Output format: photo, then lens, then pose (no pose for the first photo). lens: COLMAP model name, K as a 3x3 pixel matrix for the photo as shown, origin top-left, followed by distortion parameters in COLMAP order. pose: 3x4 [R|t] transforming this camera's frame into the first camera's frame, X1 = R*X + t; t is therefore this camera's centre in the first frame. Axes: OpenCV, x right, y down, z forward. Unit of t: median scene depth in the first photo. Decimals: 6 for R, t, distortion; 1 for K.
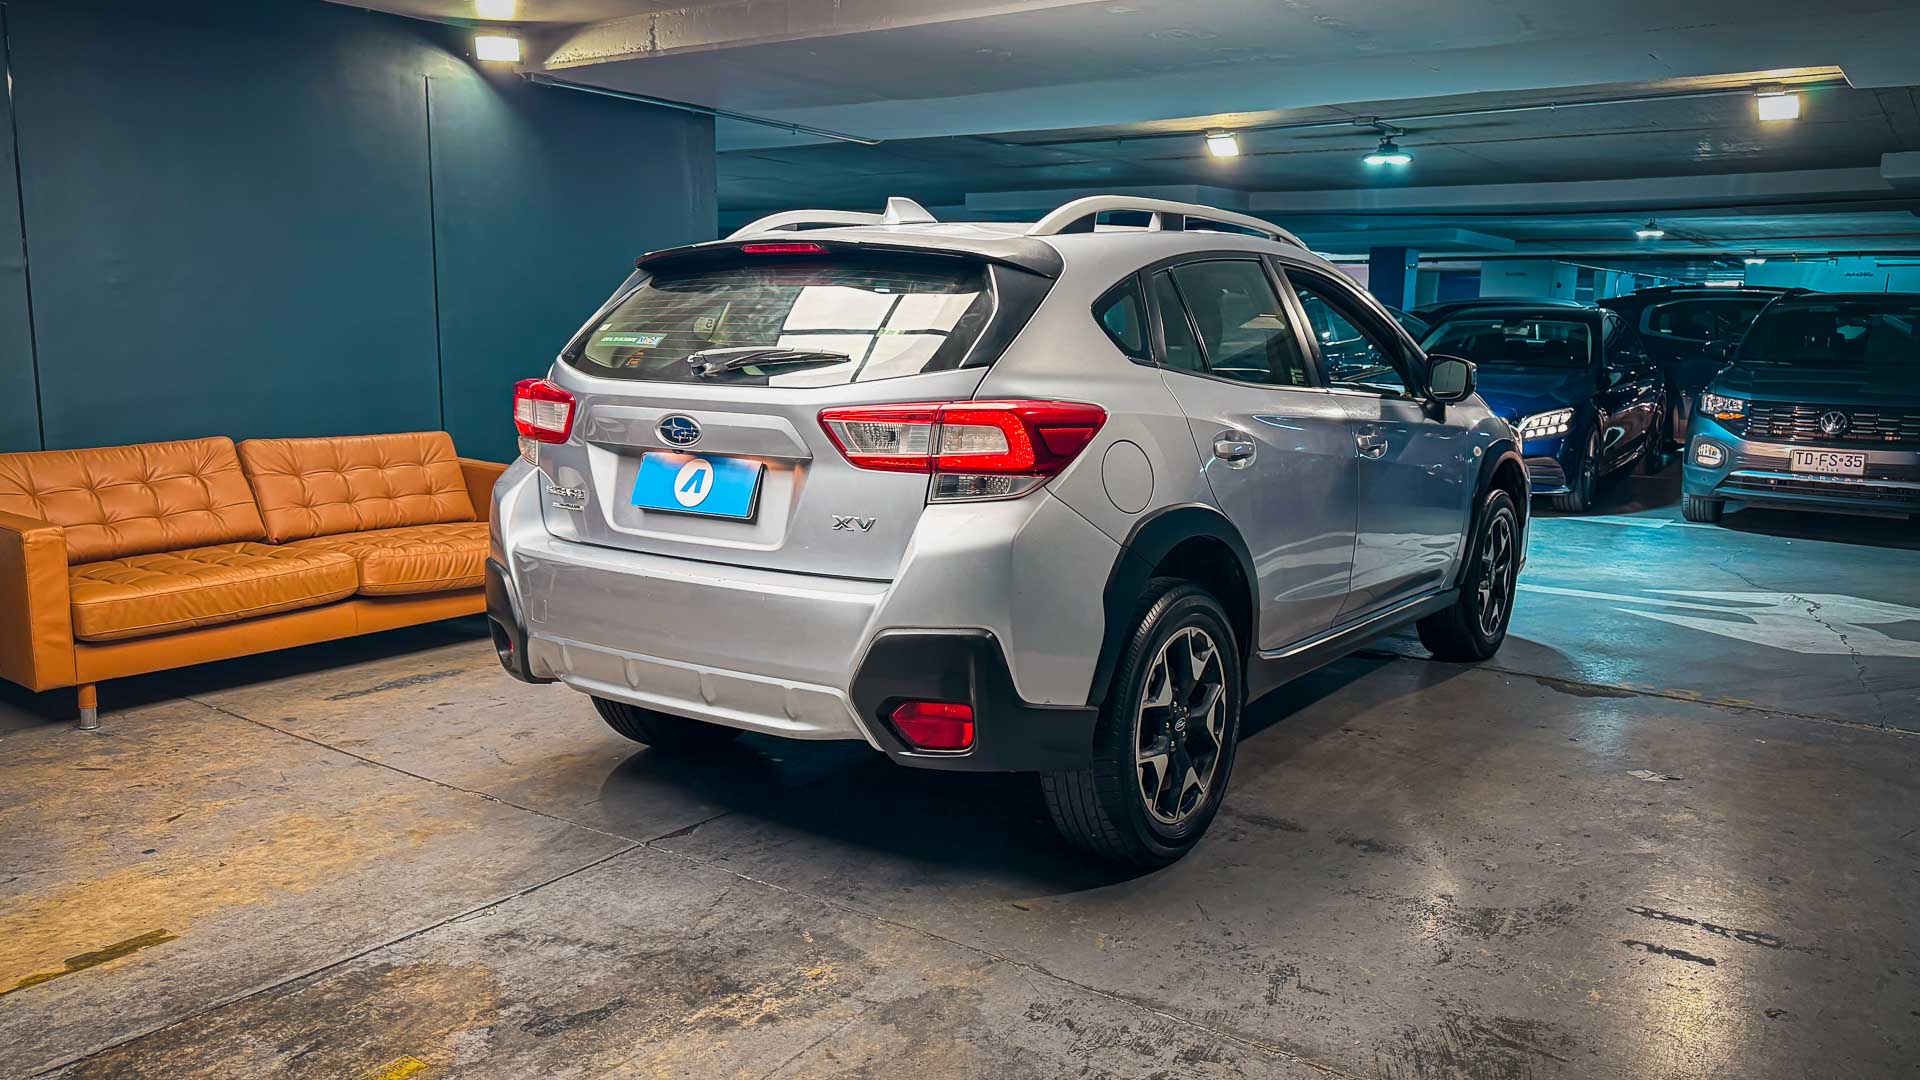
lens RADIAL K [[1448.5, 0, 998.8], [0, 1448.5, 521.1], [0, 0, 1]] dist [0.089413, -0.155498]
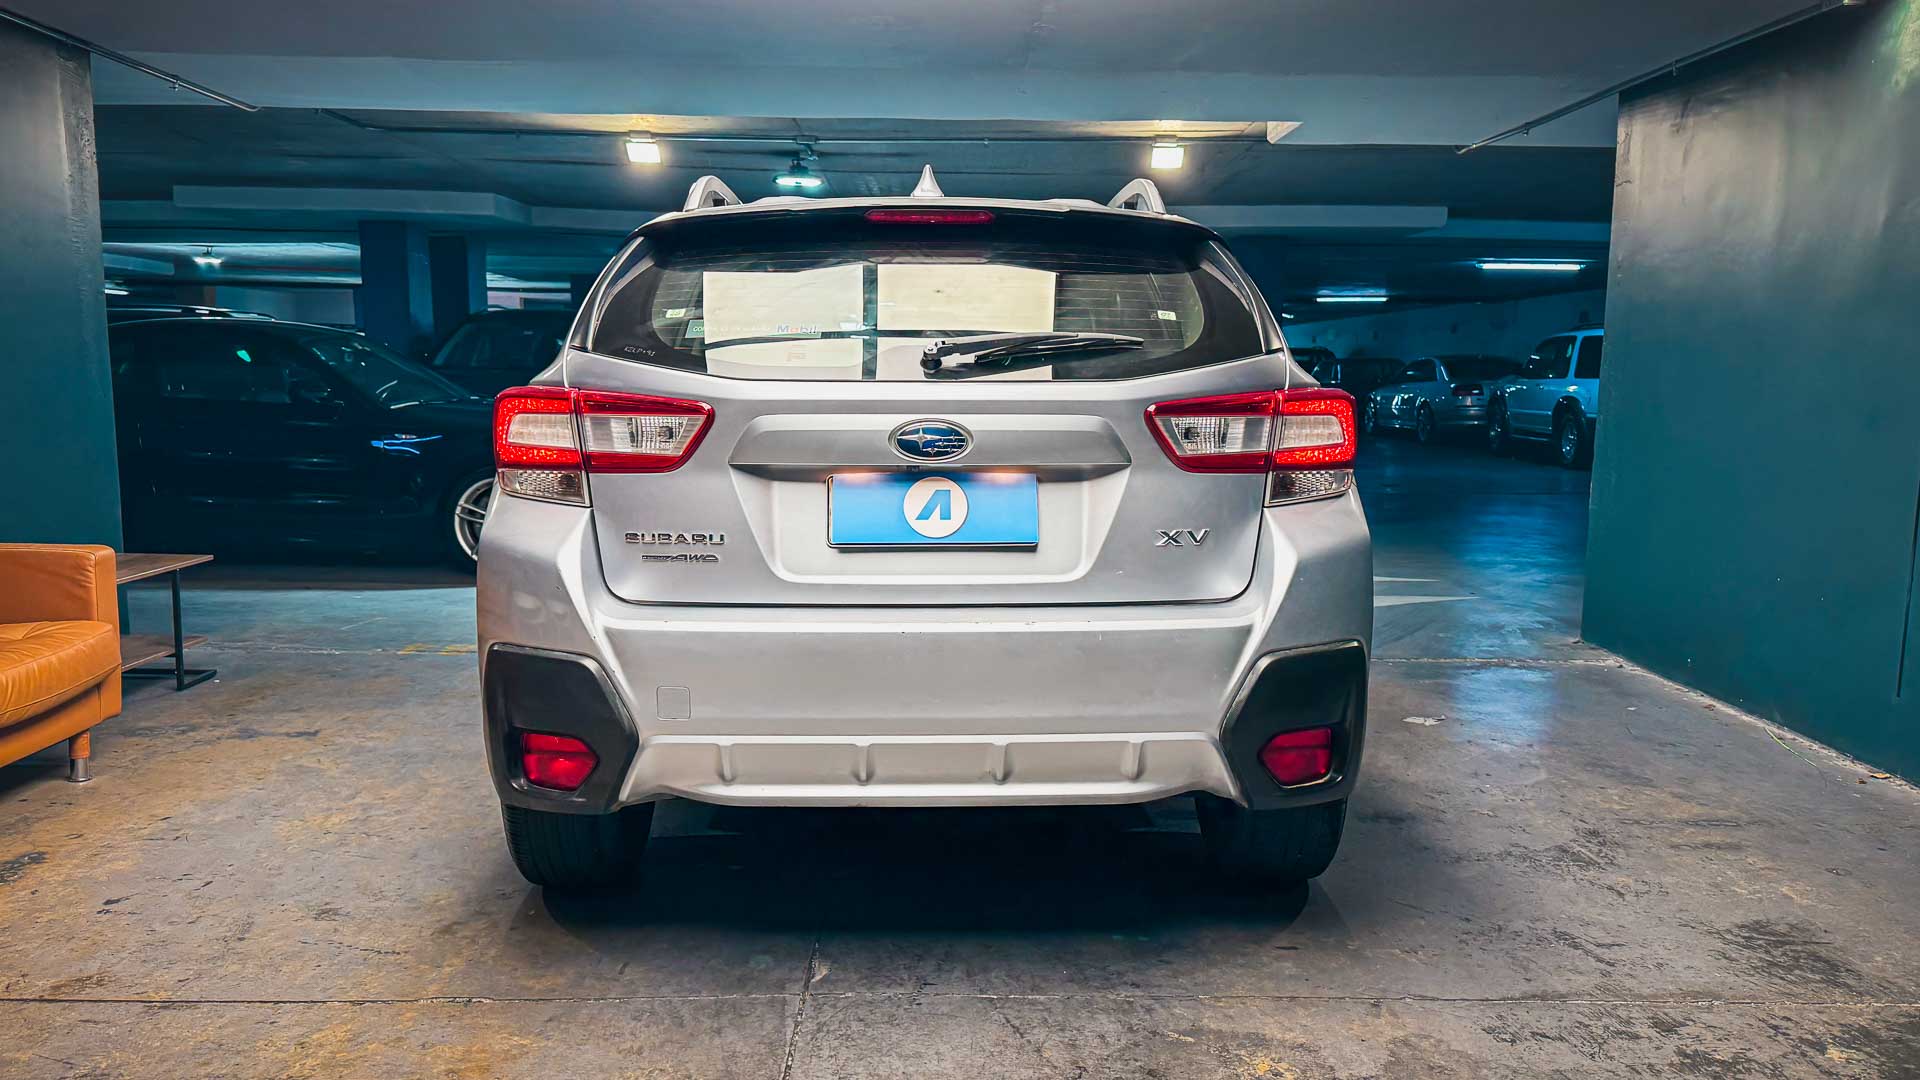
lens RADIAL K [[1448.5, 0, 959.4], [0, 1448.5, 520.9], [0, 0, 1]] dist [0.089413, -0.155498]
pose [[0.808783, -0.070969, 0.583809, -0.660051], [0.085842, 0.996306, 0.002192, -0.019787], [-0.581808, 0.048343, 0.811888, 0.359329]]
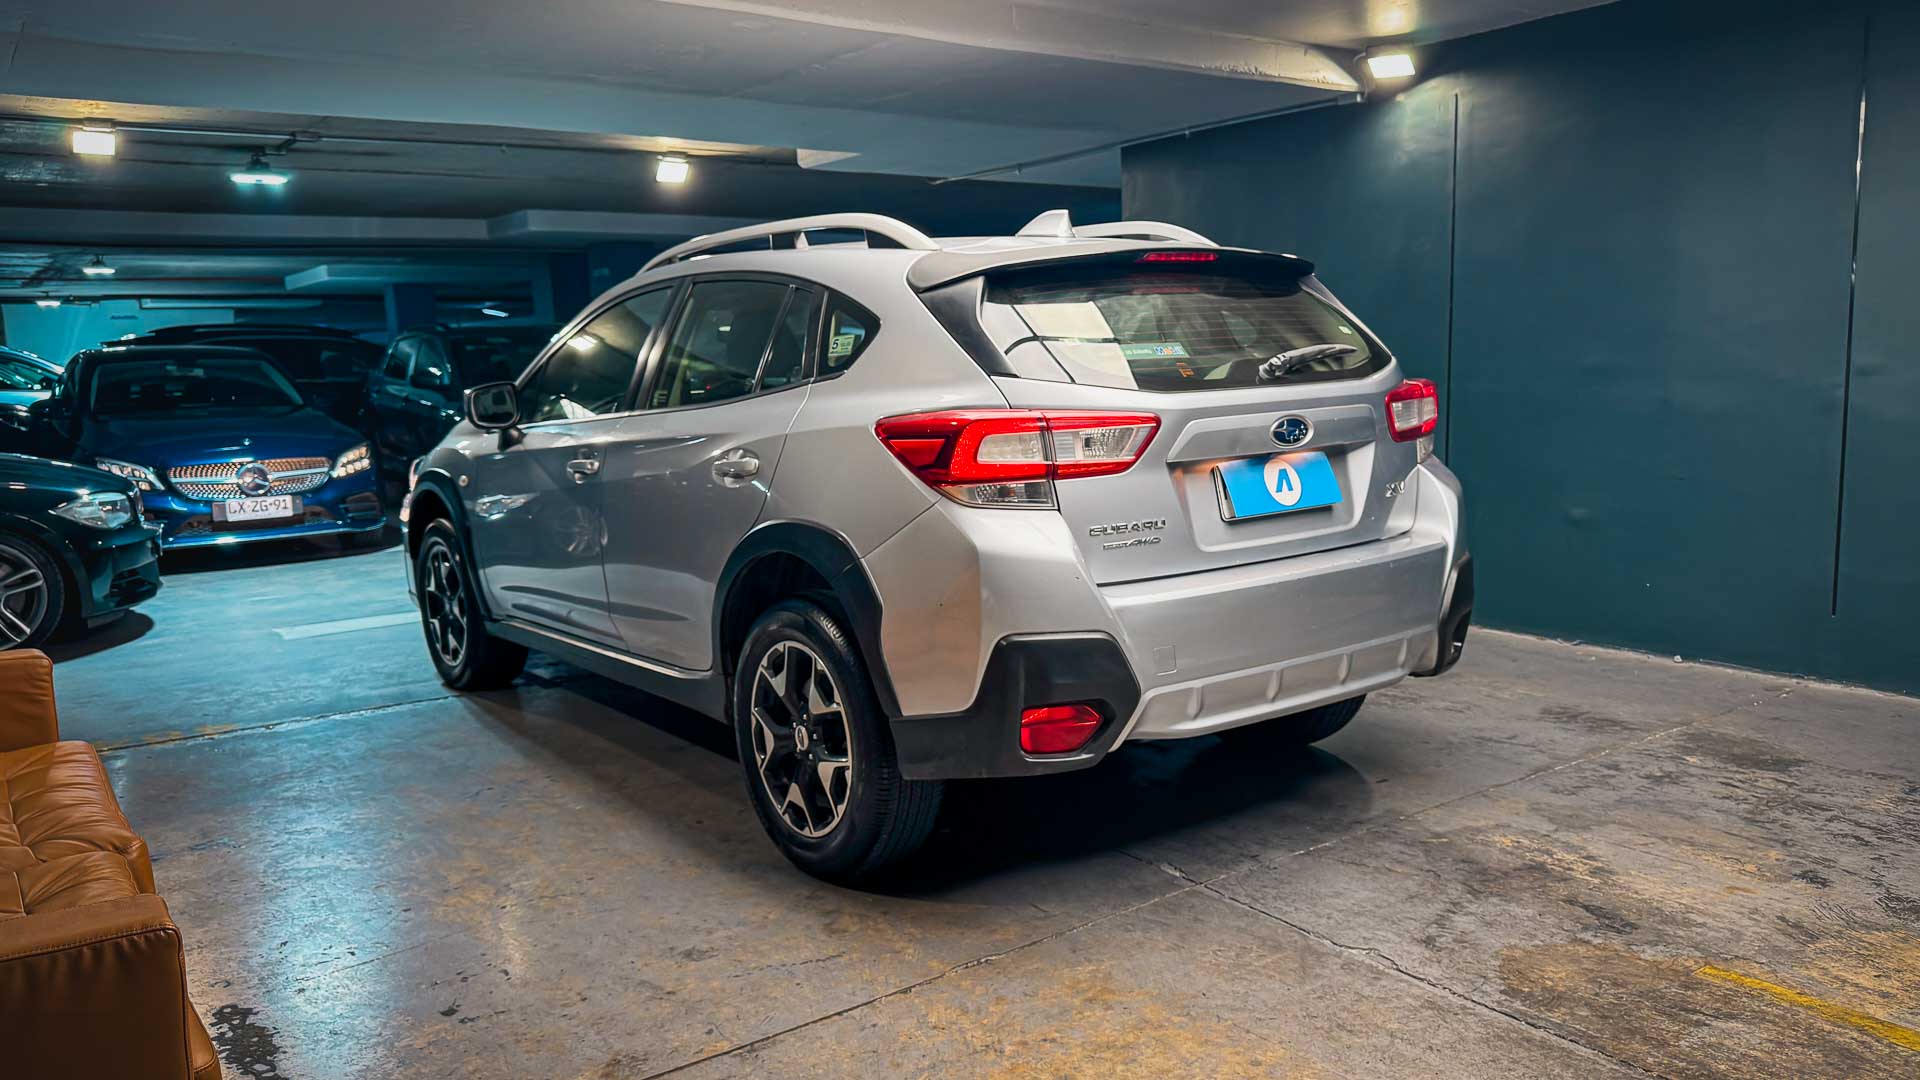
lens RADIAL K [[1448.5, 0, 957.5], [0, 1448.5, 505.7], [0, 0, 1]] dist [0.089413, -0.155498]
pose [[0.312088, -0.124126, 0.941910, -1.255194], [0.164796, 0.983472, 0.075000, -0.125790], [-0.935651, 0.131817, 0.327385, 0.883821]]
